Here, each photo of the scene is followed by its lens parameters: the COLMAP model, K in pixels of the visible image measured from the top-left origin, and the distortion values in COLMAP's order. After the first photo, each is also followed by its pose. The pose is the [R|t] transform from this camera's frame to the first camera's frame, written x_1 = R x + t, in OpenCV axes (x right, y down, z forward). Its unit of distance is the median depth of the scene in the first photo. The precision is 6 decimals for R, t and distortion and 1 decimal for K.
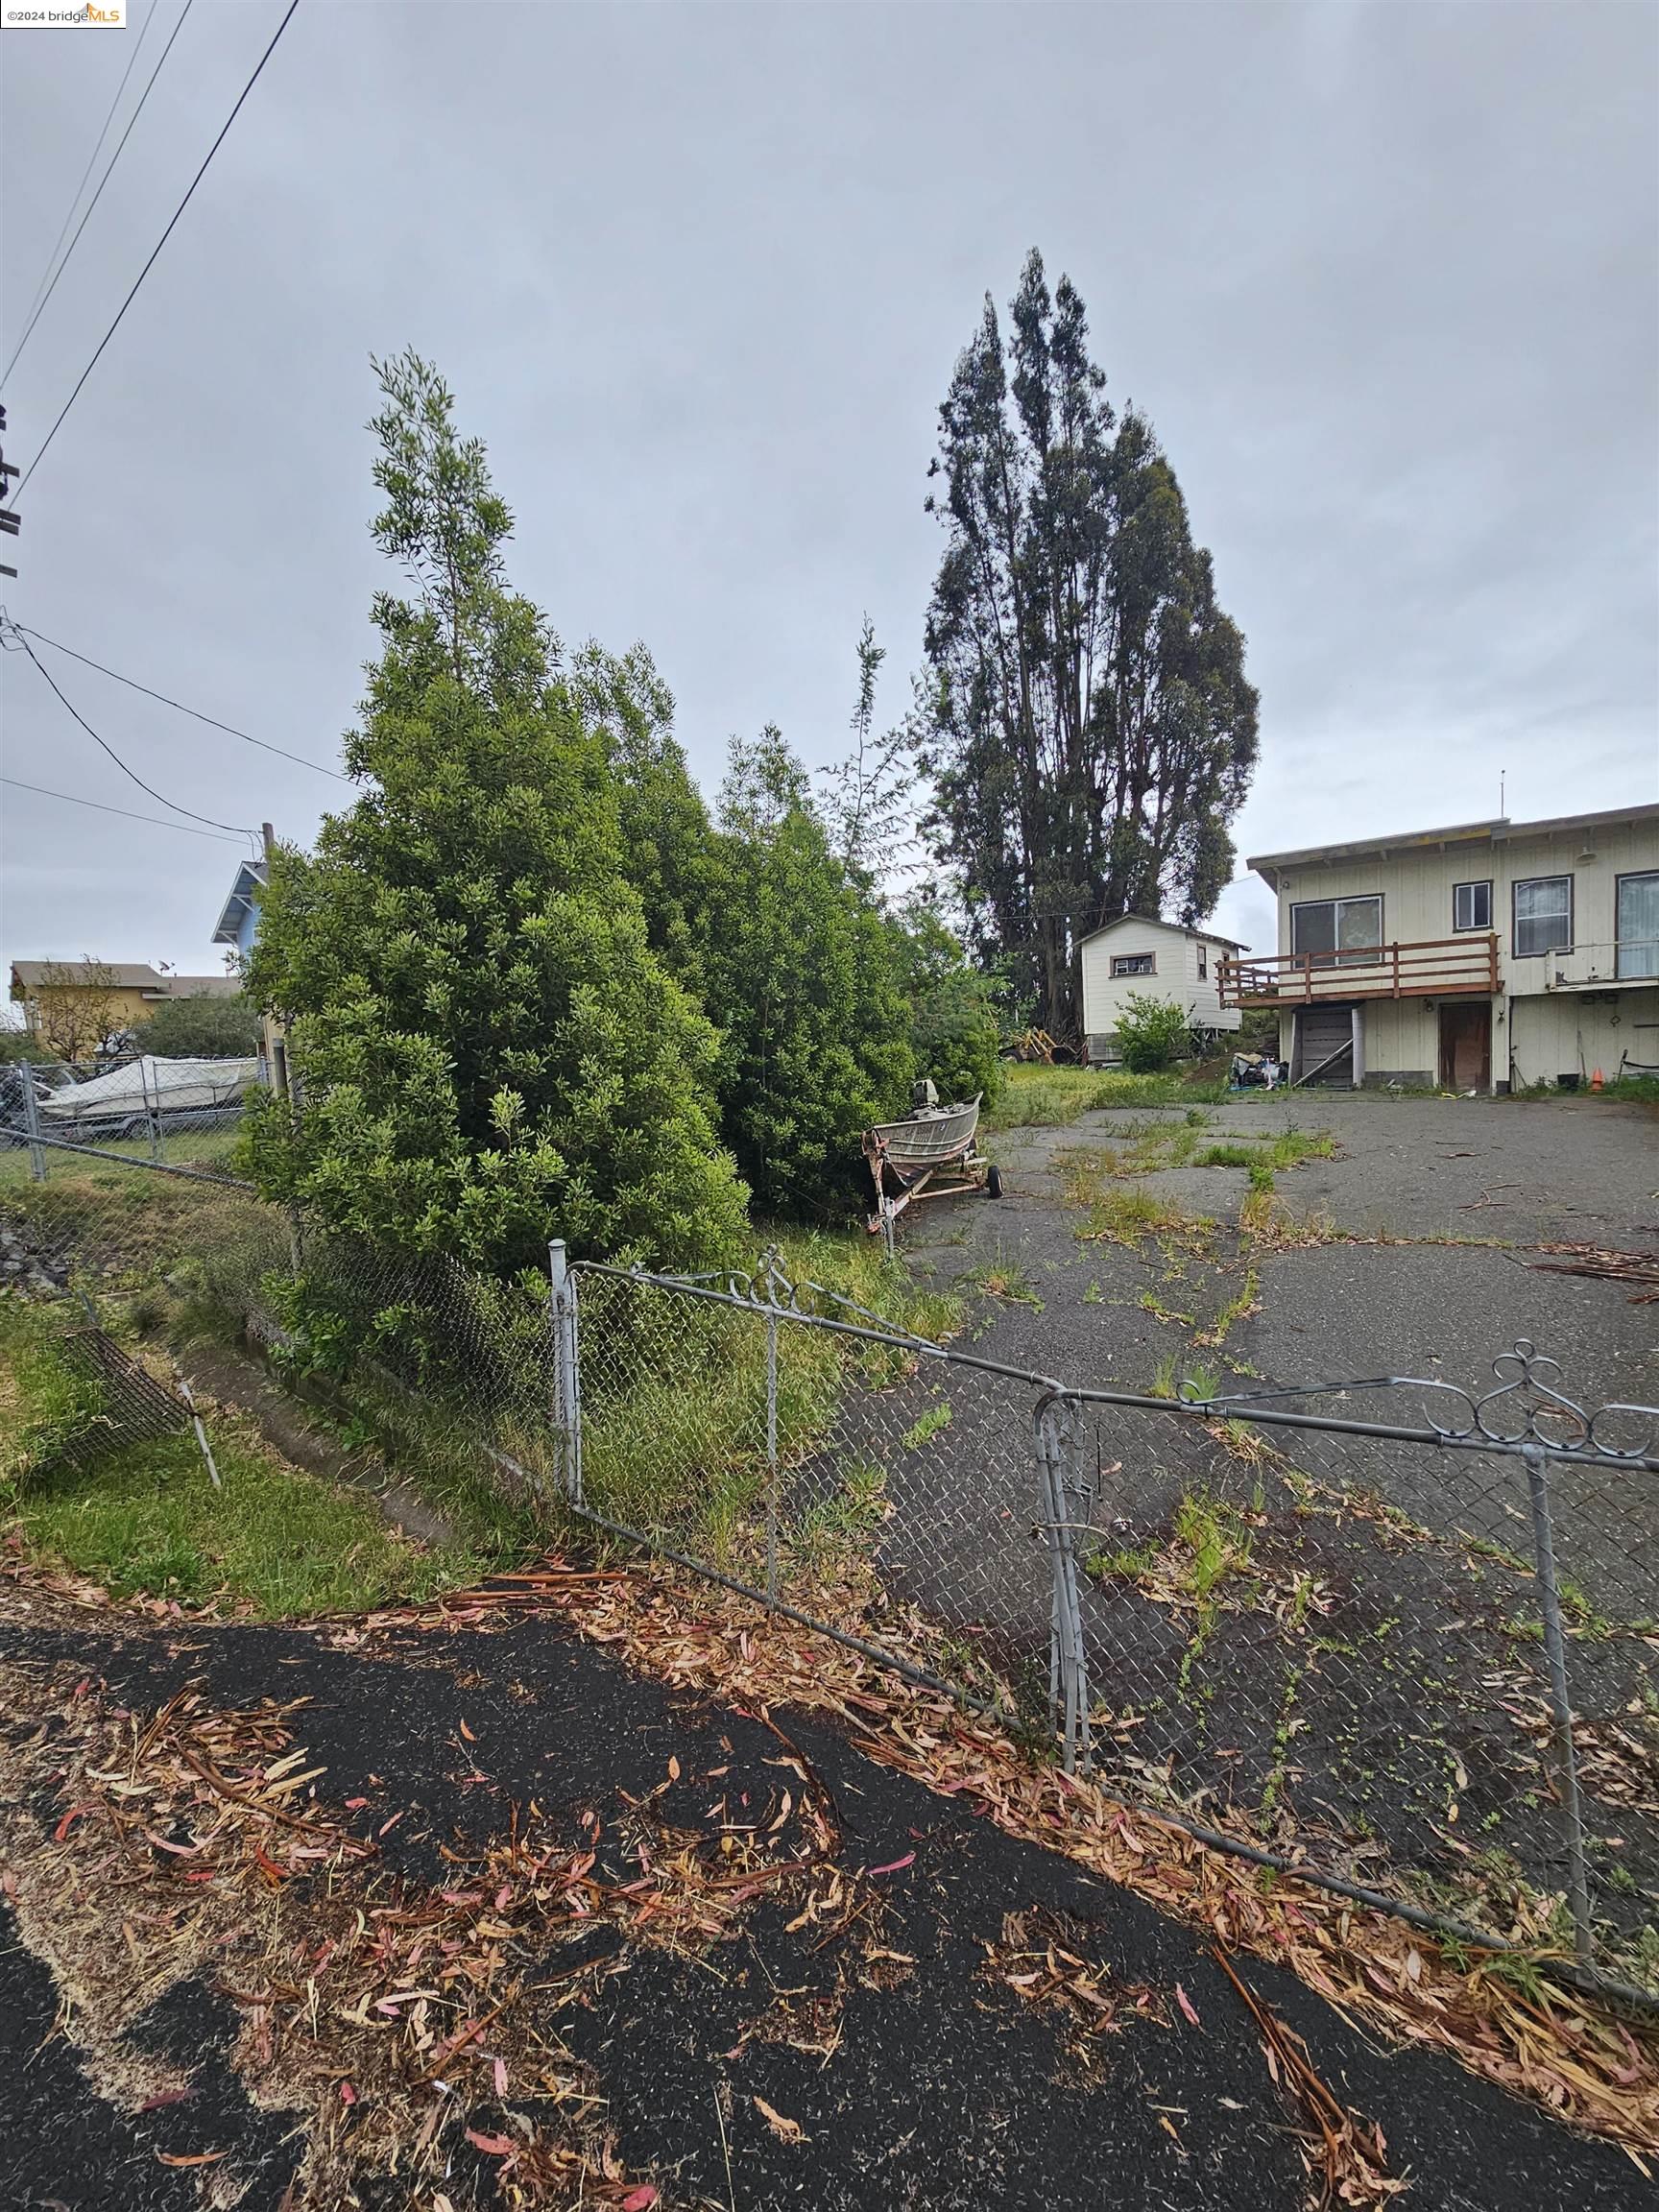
lens RADIAL K [[897.6, 0, 858.3], [0, 897.6, 1106.0], [0, 0, 1]] dist [0.002151, -0.000570]
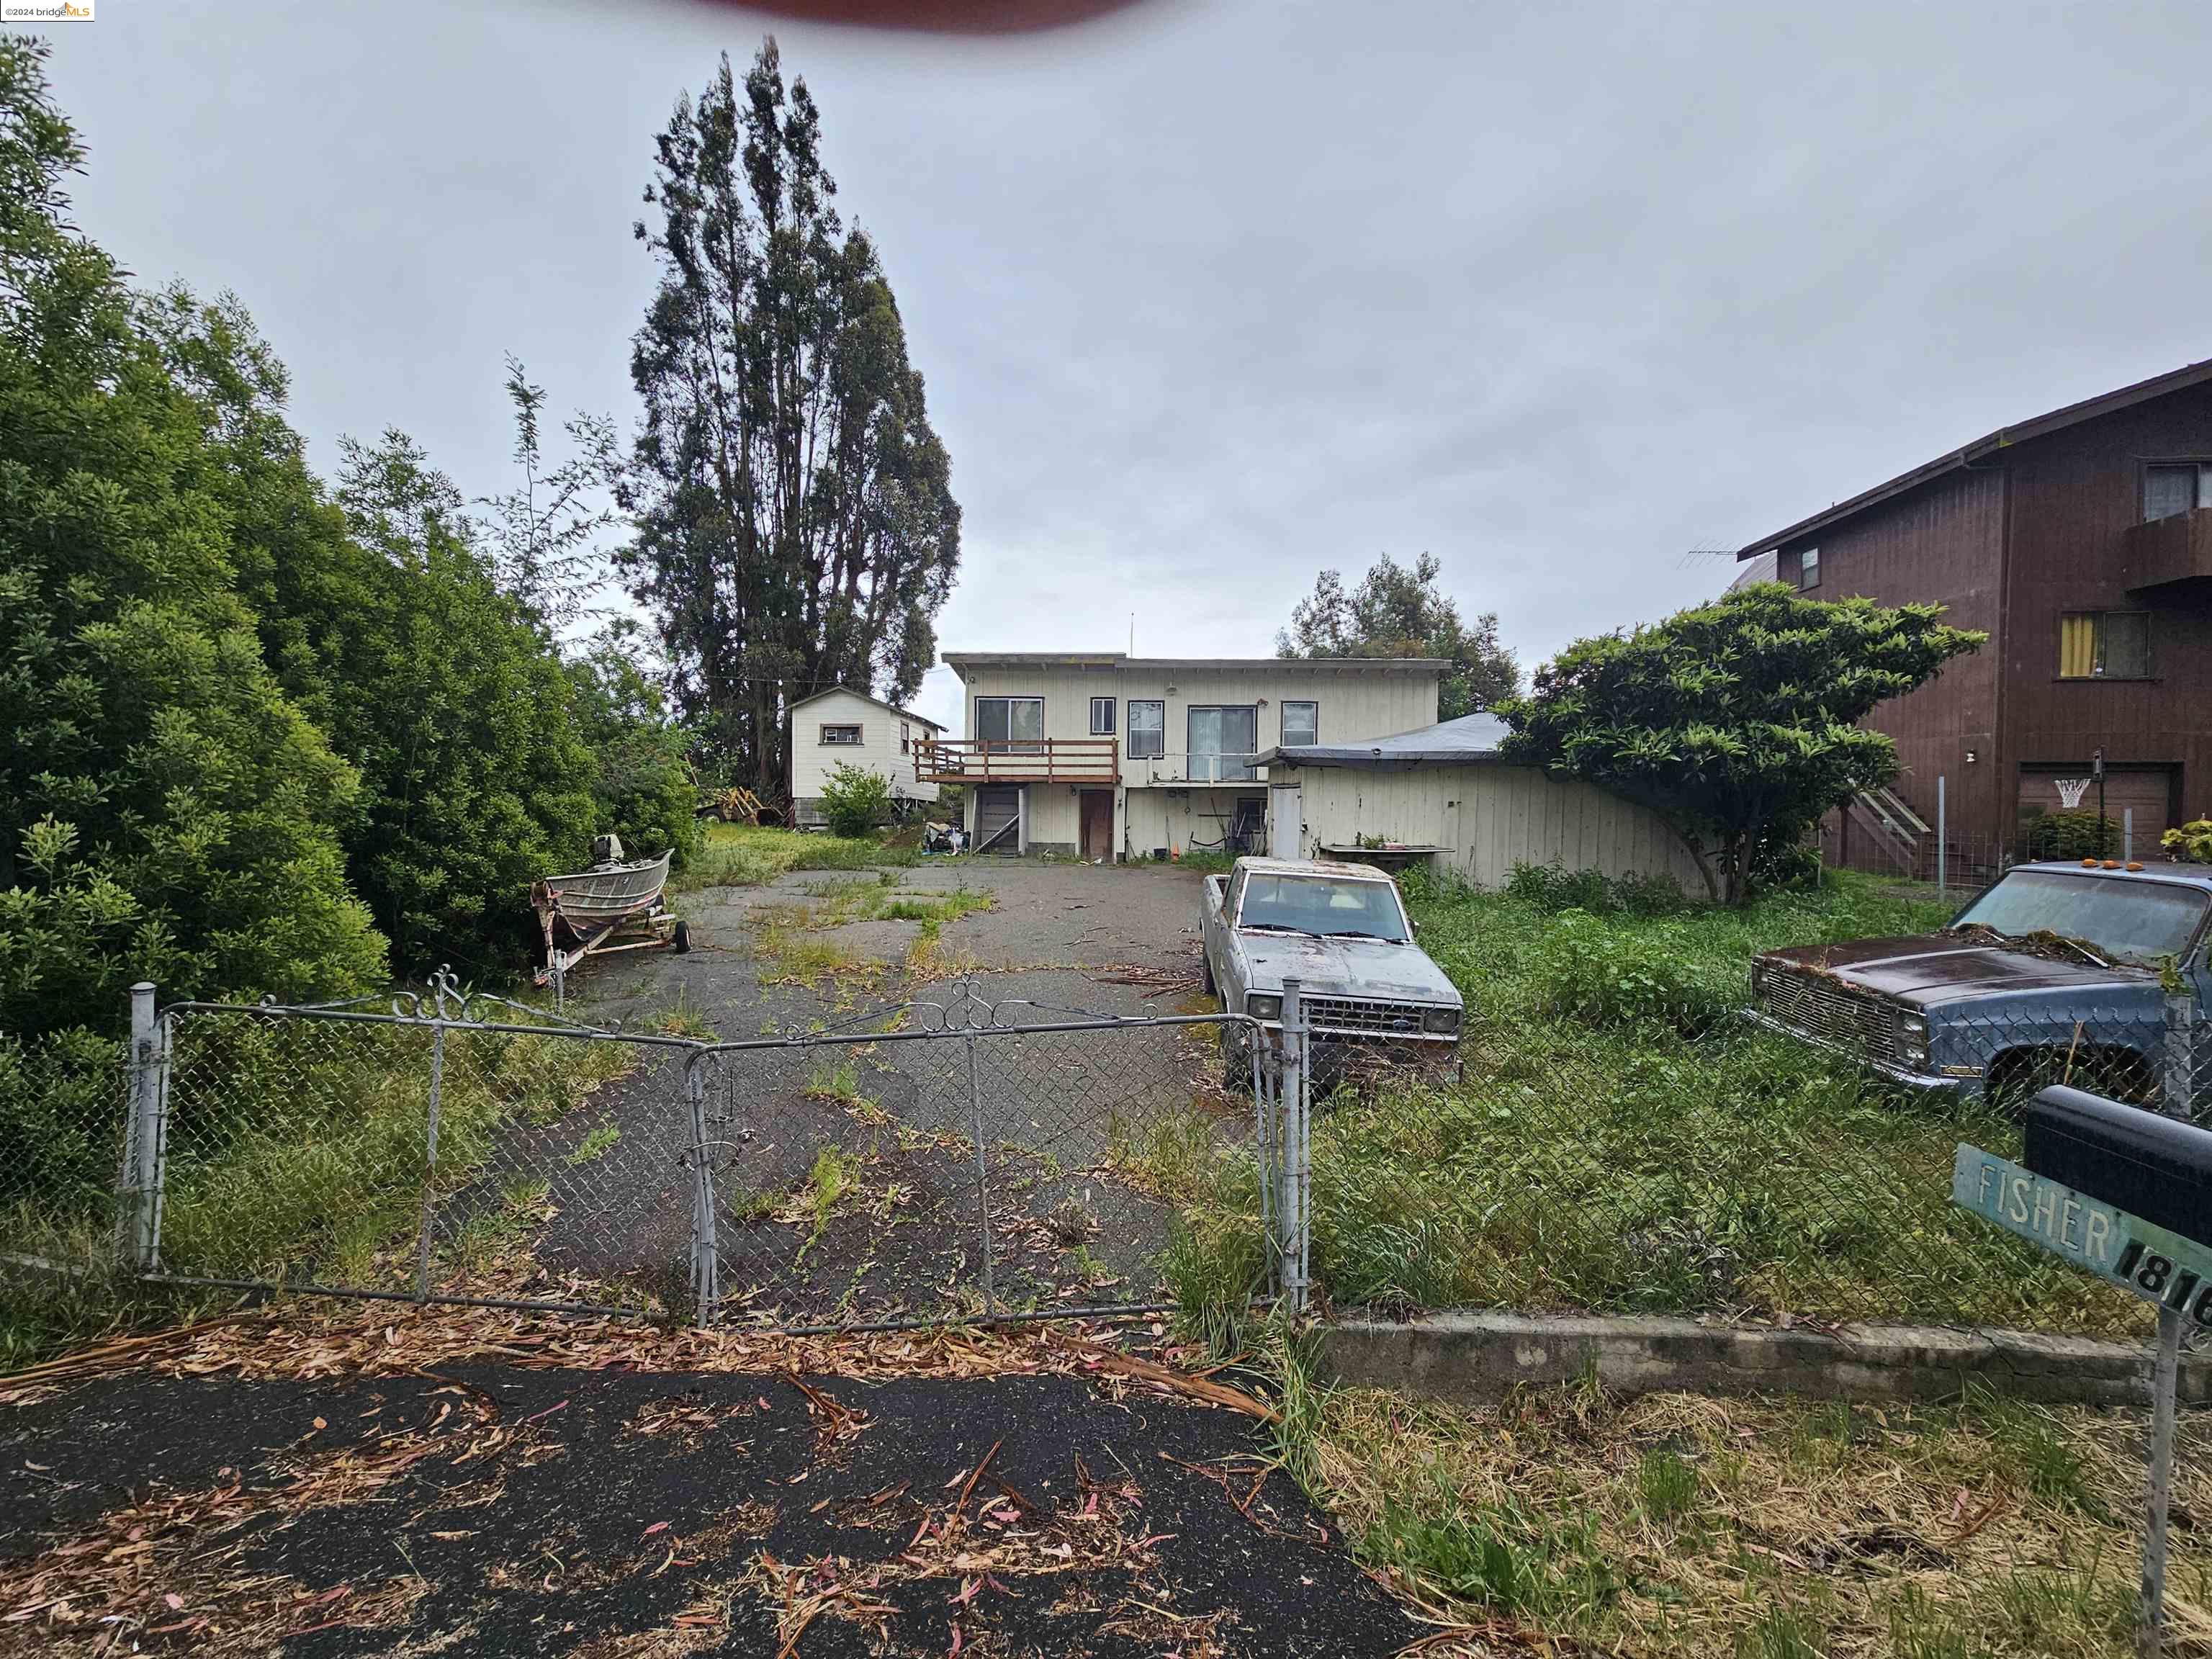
lens RADIAL K [[917.5, 0, 1130.0], [0, 917.5, 818.6], [0, 0, 1]] dist [-0.001326, 0.000043]
pose [[0.830558, 0.046138, 0.555018, -0.007885], [-0.012537, 0.997859, -0.064189, 0.009842], [-0.556791, 0.046354, 0.829358, -0.127266]]
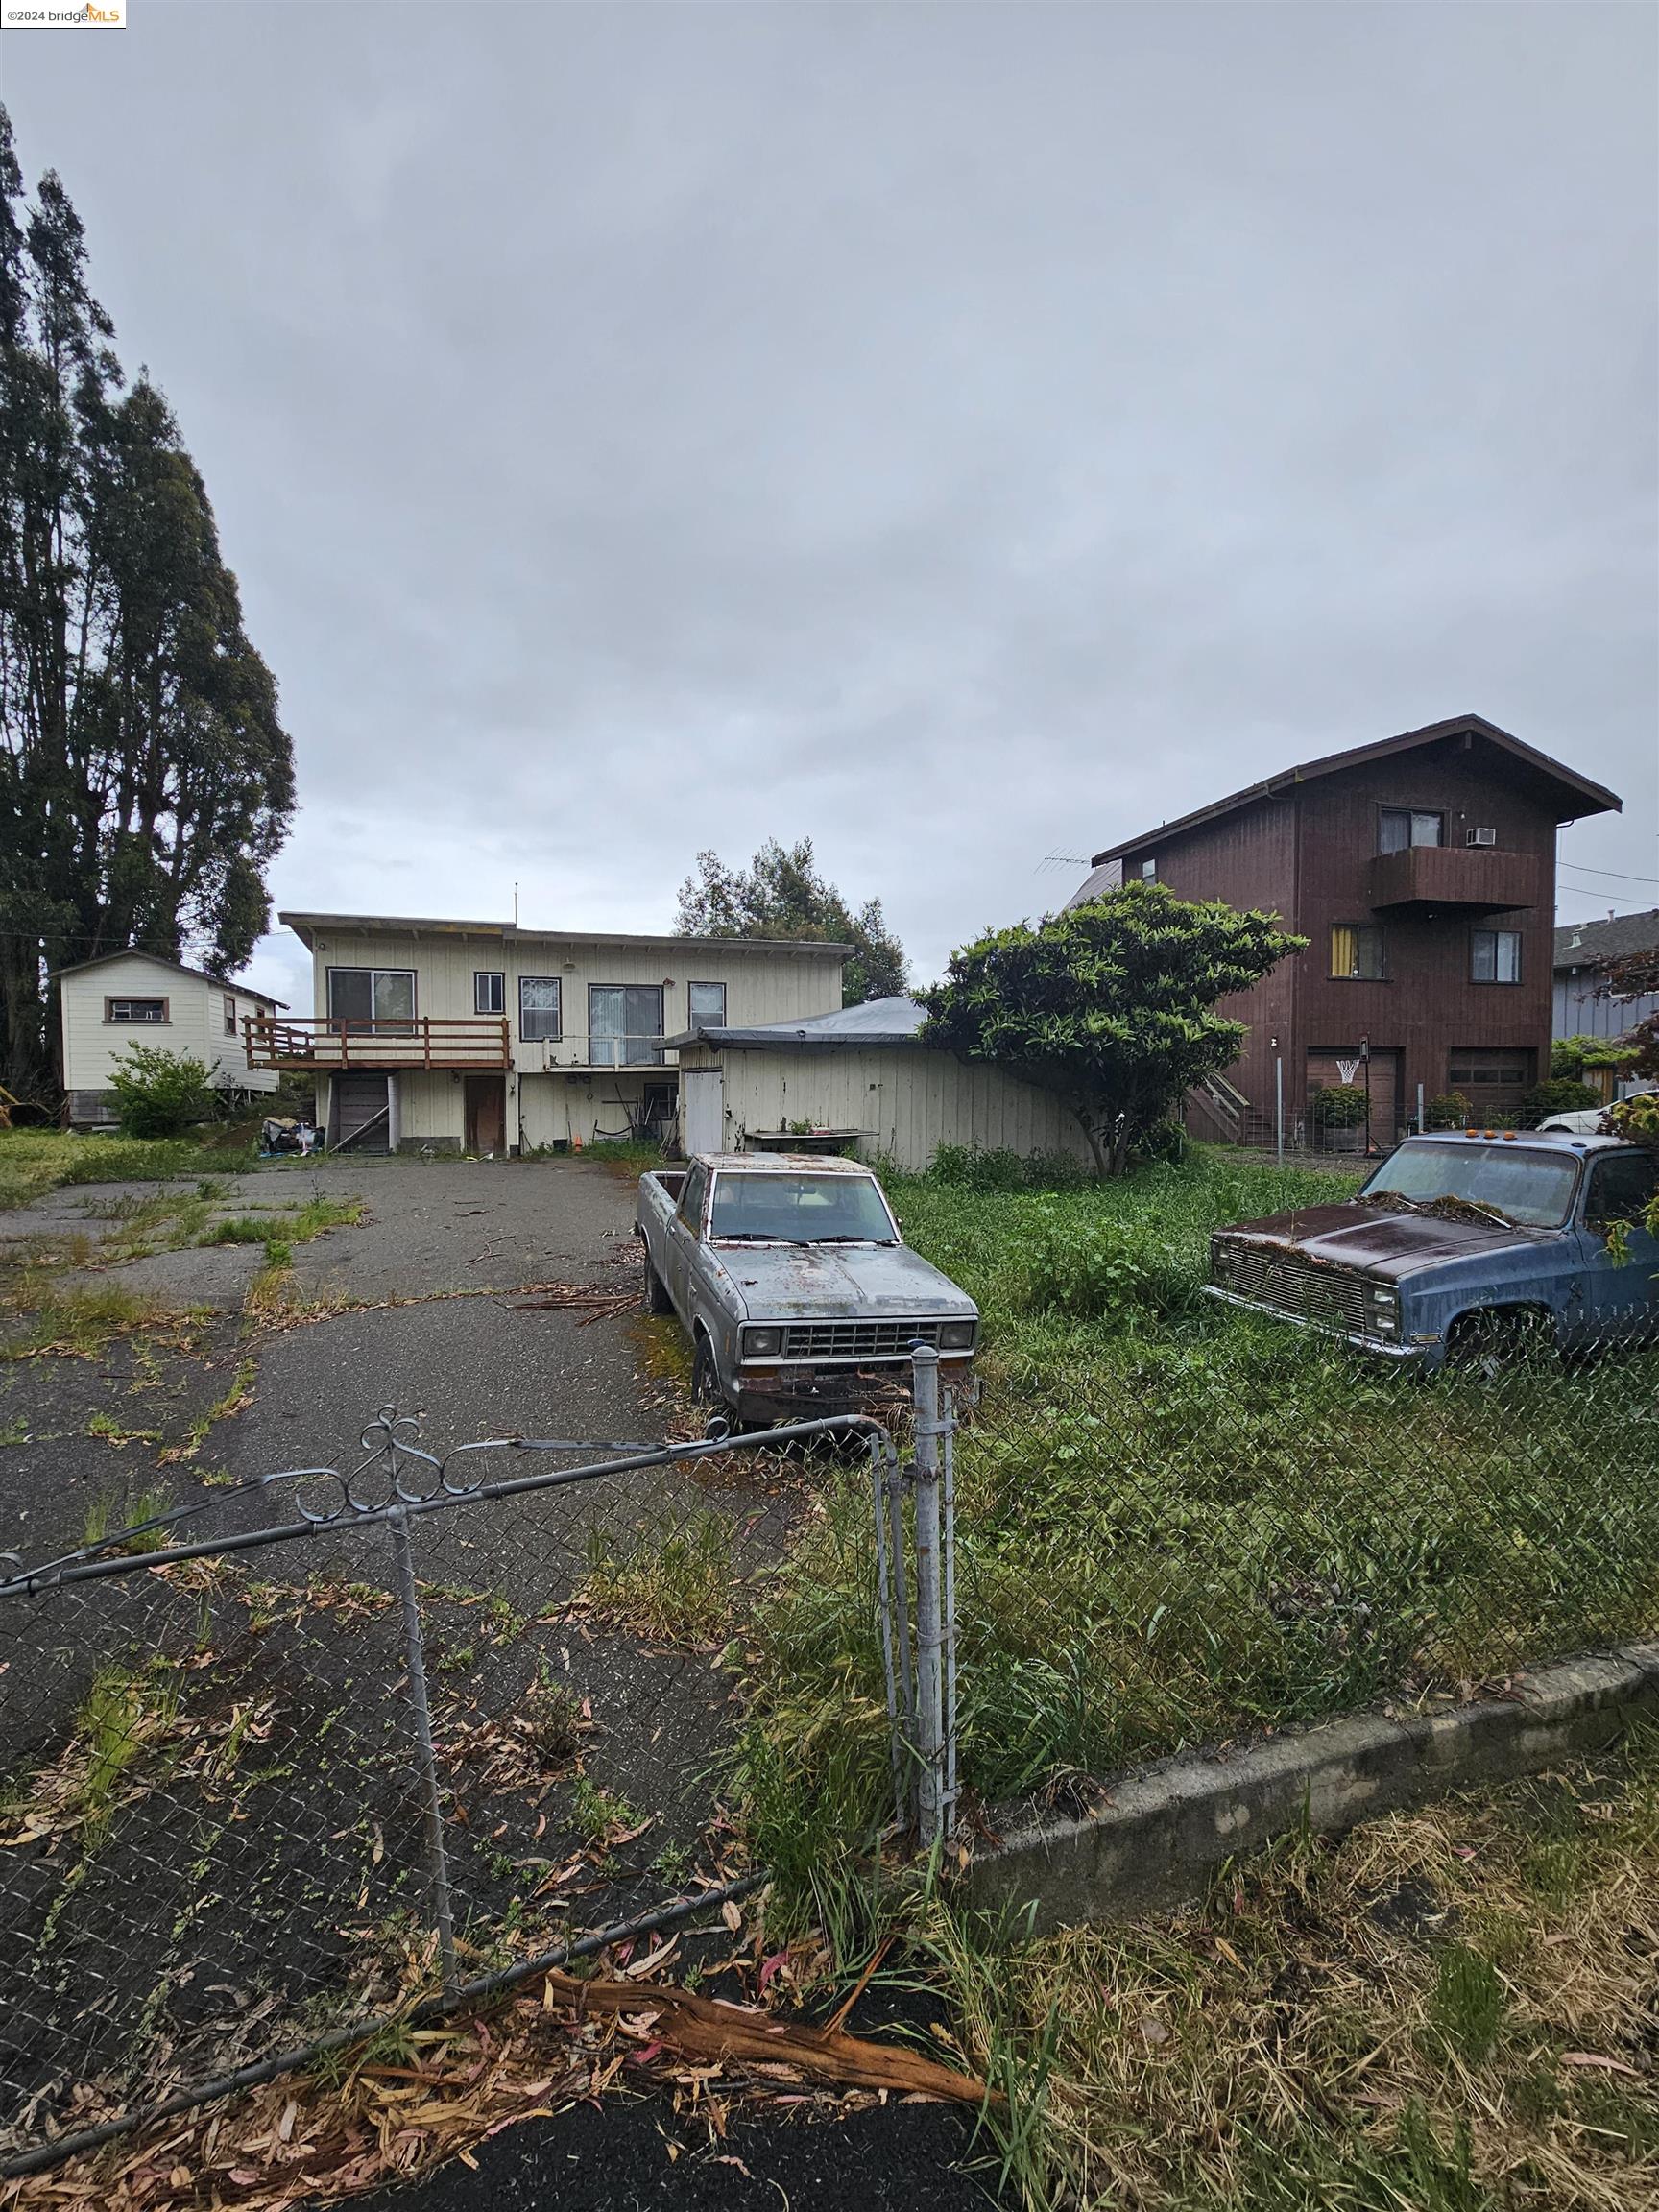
lens RADIAL K [[888.1, 0, 824.3], [0, 888.1, 1110.9], [0, 0, 1]] dist [0.000357, 0.000037]
pose [[0.591635, 0.023725, 0.805857, 0.032469], [0.029502, 0.998260, -0.051048, -0.002186], [-0.805666, 0.053976, 0.589906, -0.005574]]
